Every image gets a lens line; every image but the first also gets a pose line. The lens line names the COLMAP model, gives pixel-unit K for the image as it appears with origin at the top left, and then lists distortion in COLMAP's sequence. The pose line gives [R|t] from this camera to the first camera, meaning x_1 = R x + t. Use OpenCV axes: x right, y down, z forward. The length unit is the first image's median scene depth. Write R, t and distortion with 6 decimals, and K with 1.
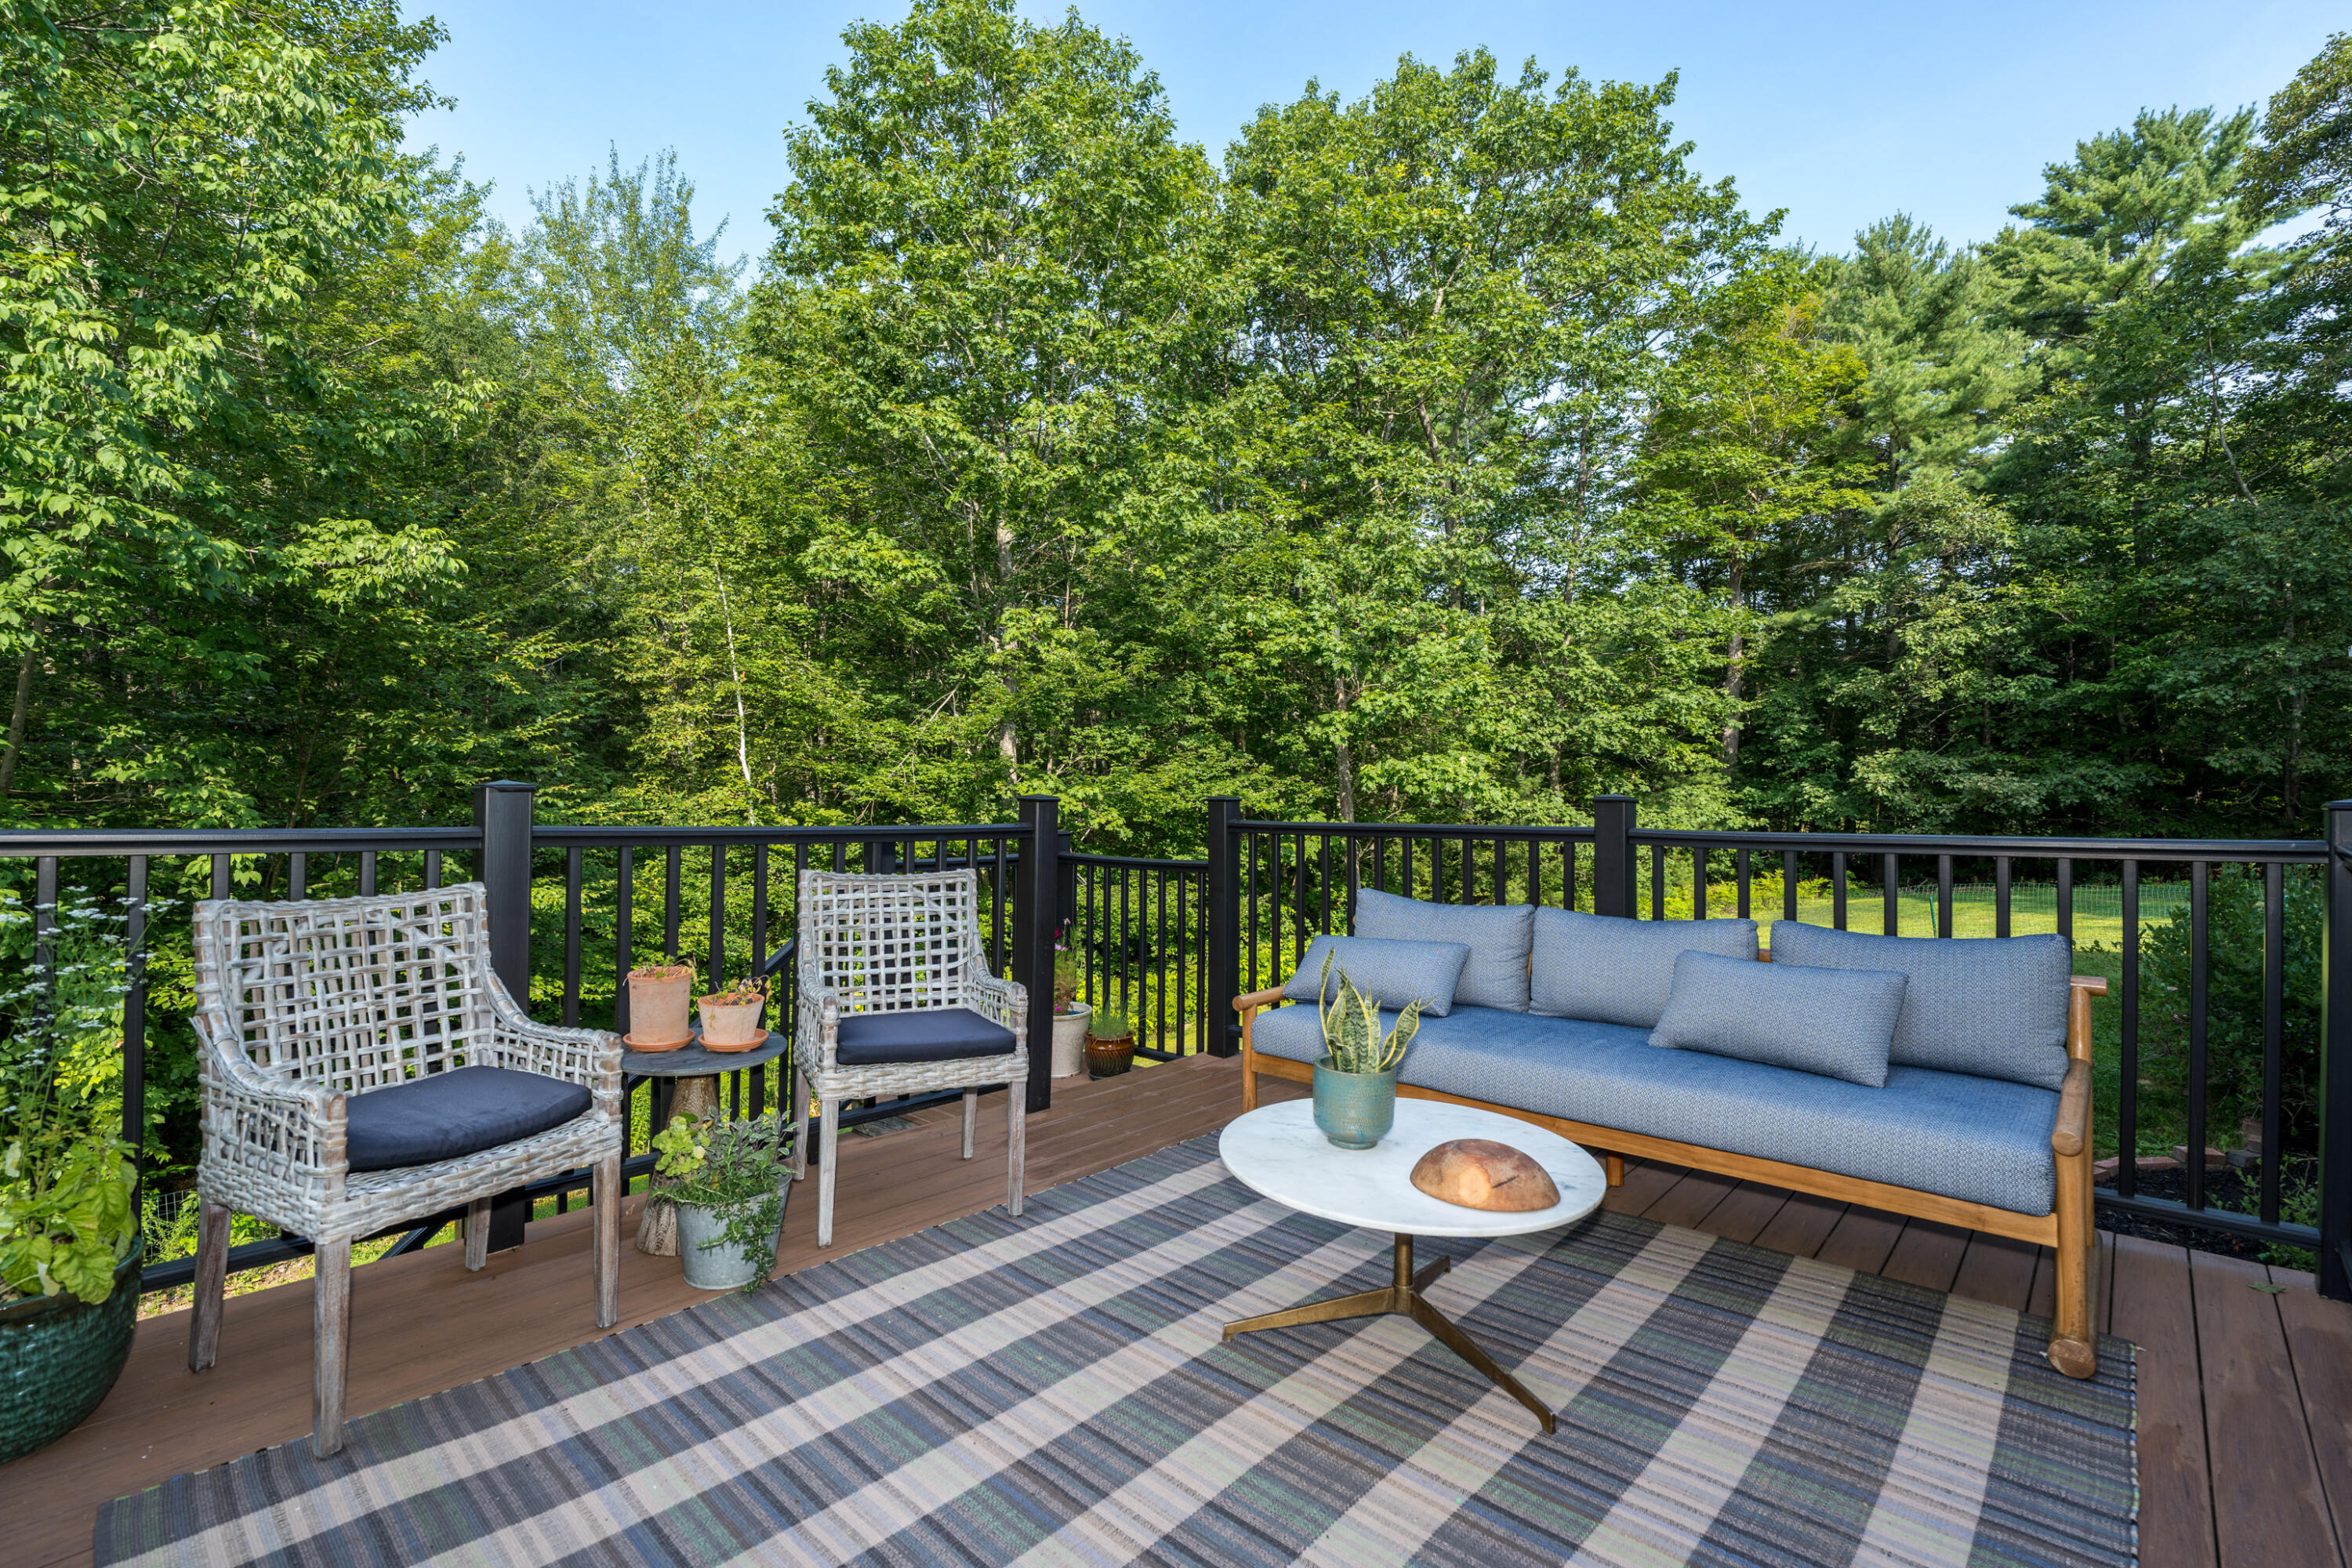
lens RADIAL K [[1112.5, 0, 1174.0], [0, 1112.5, 784.8], [0, 0, 1]] dist [-0.006411, 0.000915]
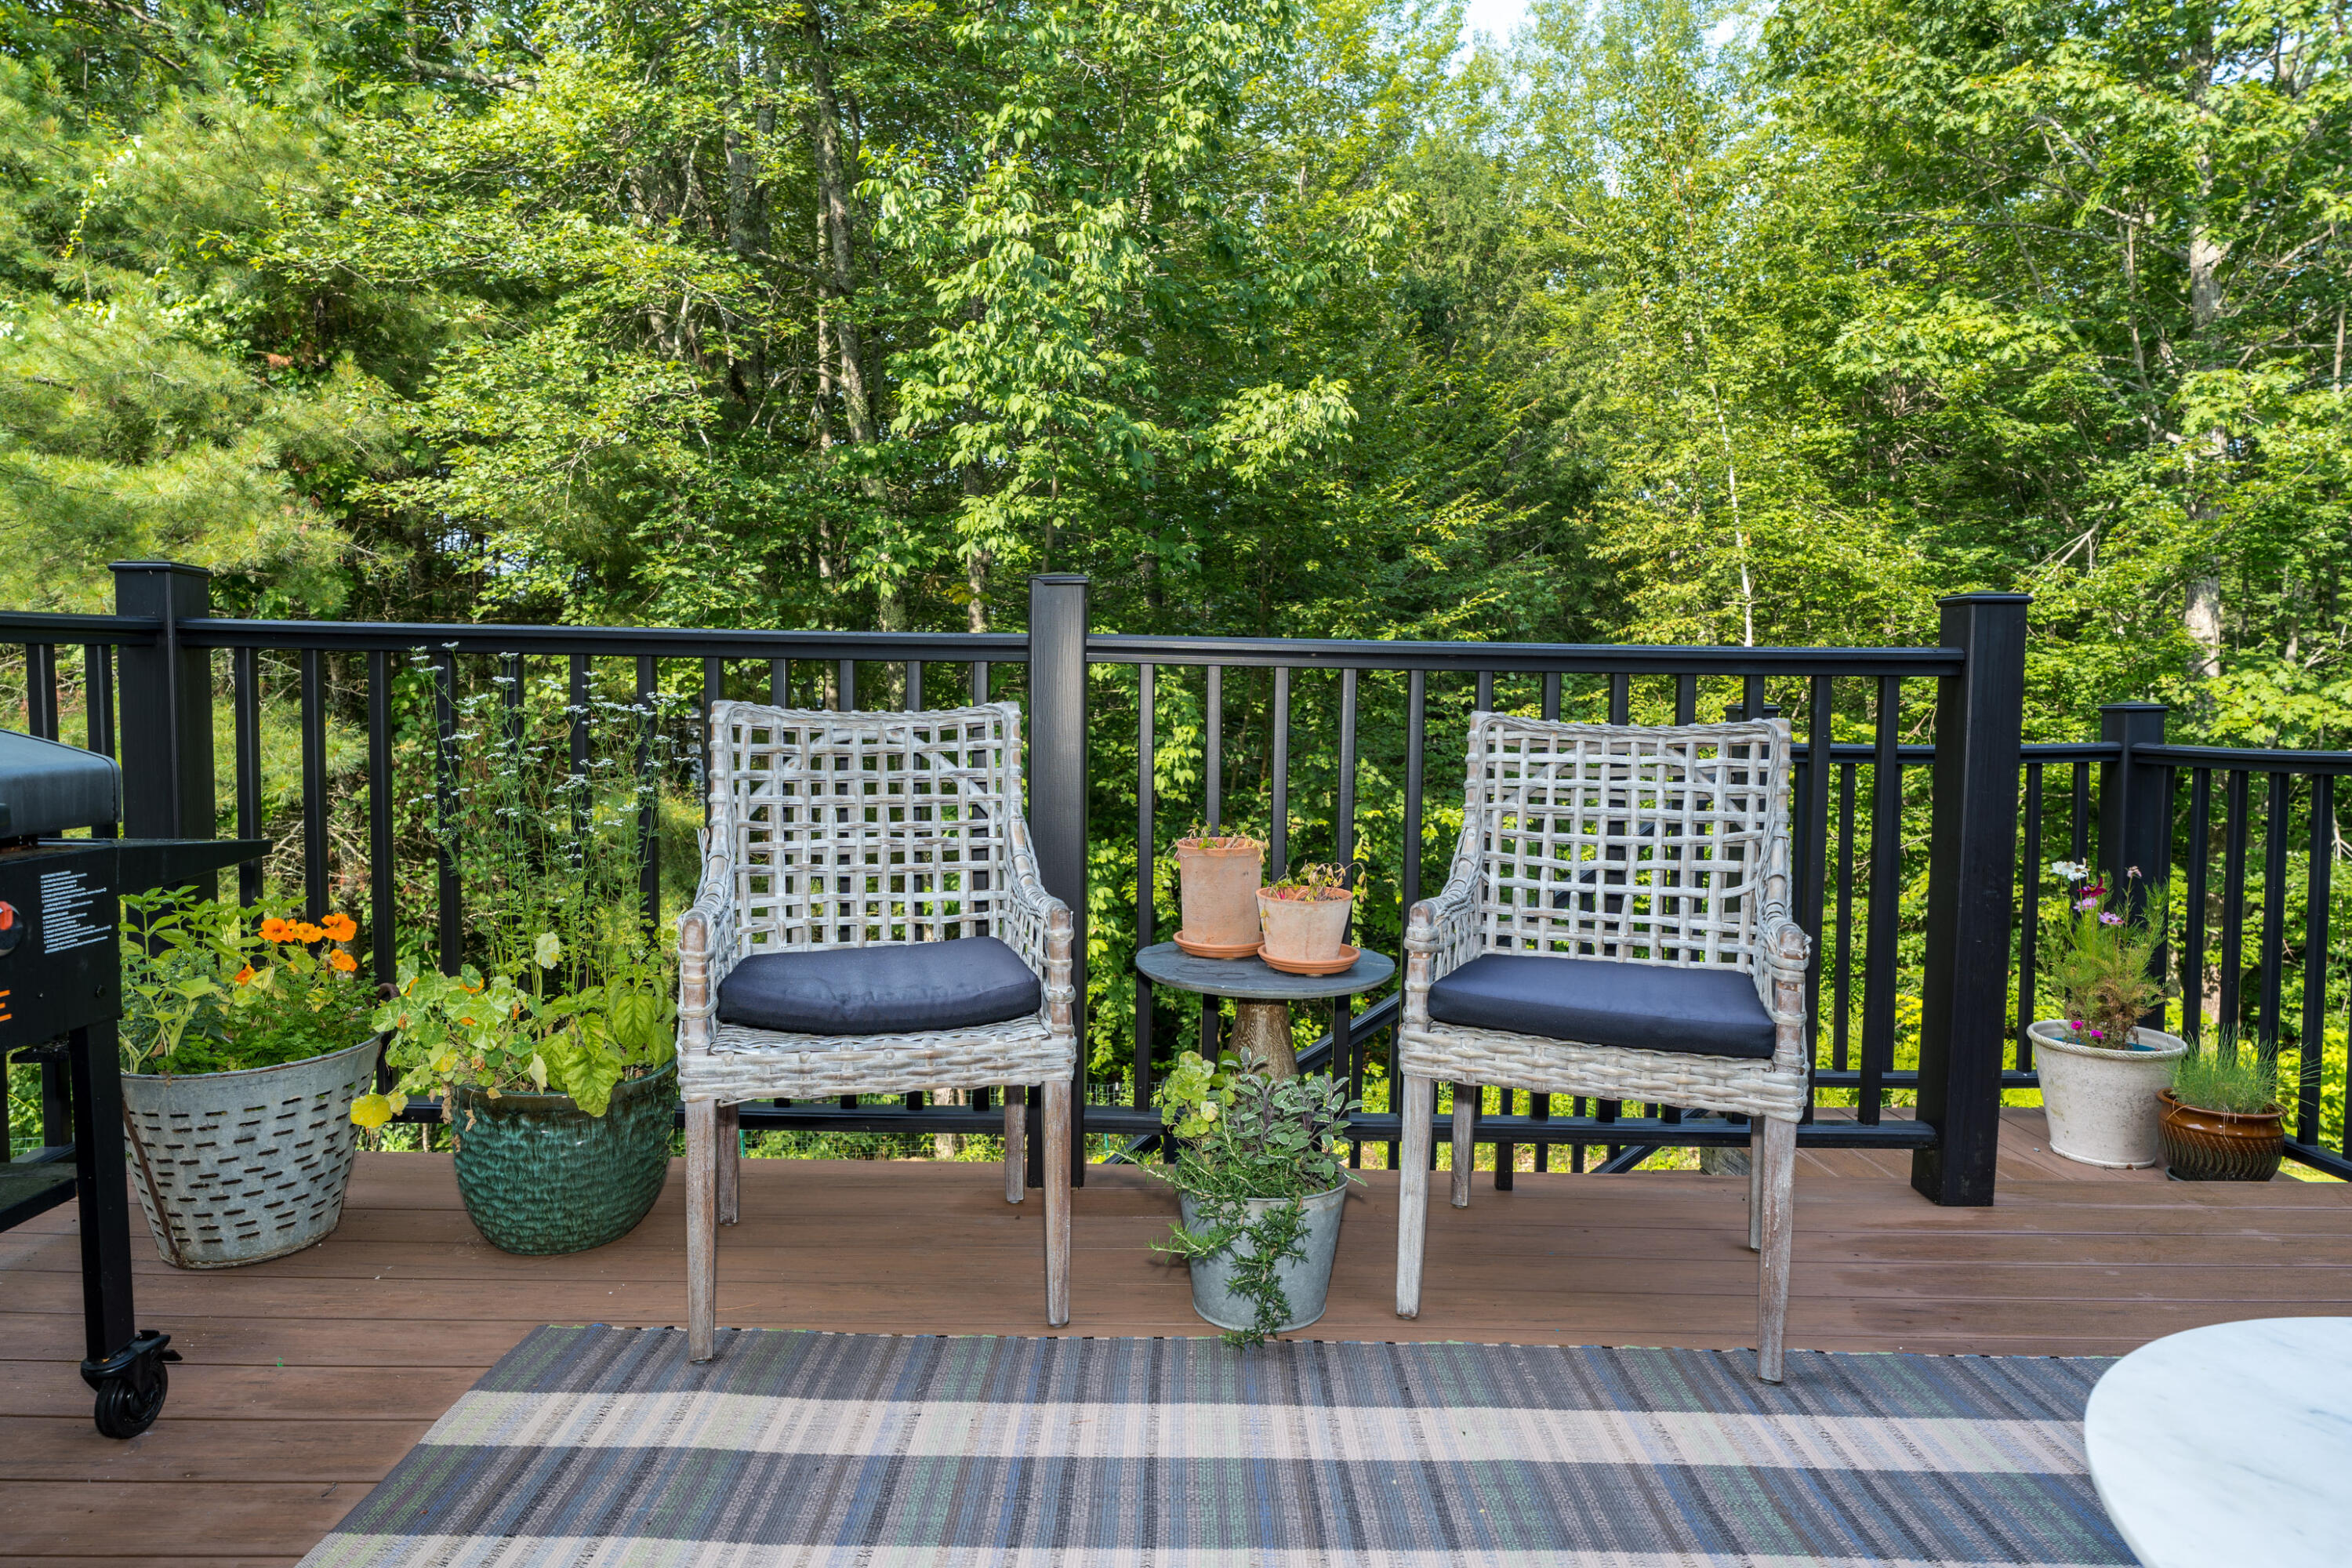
lens RADIAL K [[1377.9, 0, 1171.1], [0, 1377.9, 802.1], [0, 0, 1]] dist [-0.006766, 0.001931]
pose [[0.664315, 0.038835, -0.746443, 0.058409], [-0.000334, 0.998665, 0.051660, 0.040911], [0.747453, -0.034069, 0.663441, 0.171235]]
